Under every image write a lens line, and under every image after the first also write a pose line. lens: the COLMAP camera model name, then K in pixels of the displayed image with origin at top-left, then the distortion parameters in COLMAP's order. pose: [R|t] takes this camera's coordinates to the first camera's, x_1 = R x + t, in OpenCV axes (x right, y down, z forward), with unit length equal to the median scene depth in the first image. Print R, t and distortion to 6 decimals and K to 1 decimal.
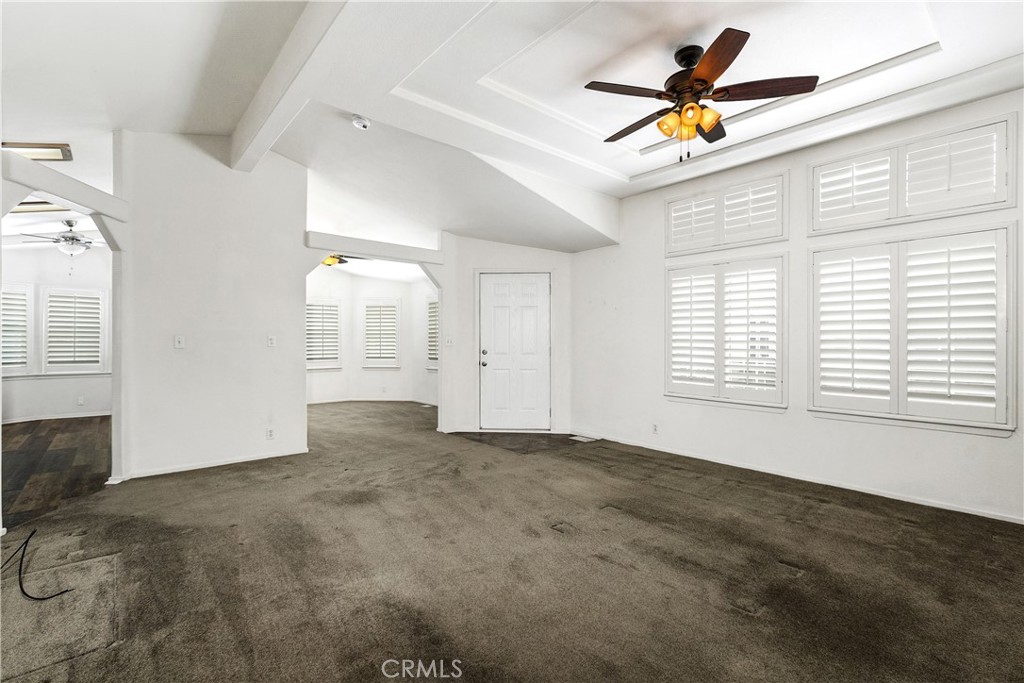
lens RADIAL K [[467.8, 0, 512.7], [0, 467.8, 346.1], [0, 0, 1]] dist [0.007335, -0.001823]
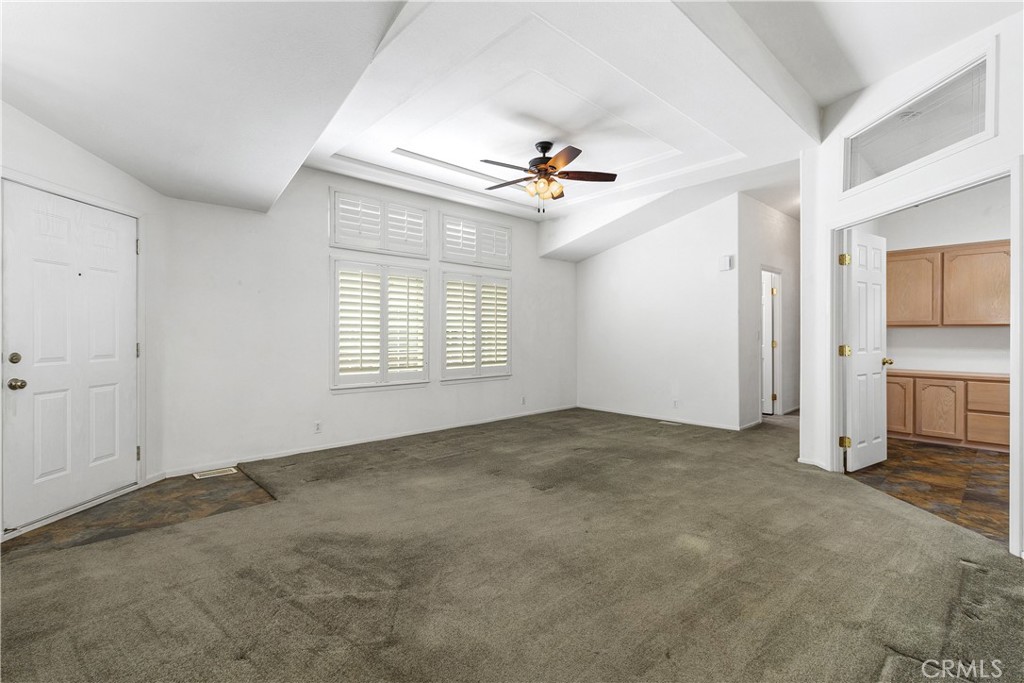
lens RADIAL K [[467.8, 0, 507.0], [0, 467.8, 333.0], [0, 0, 1]] dist [0.007335, -0.001823]
pose [[-0.033566, -0.003166, 0.999431, -0.641731], [0.007050, 0.999969, 0.003405, -0.011721], [-0.999412, 0.007161, -0.033543, 0.664713]]
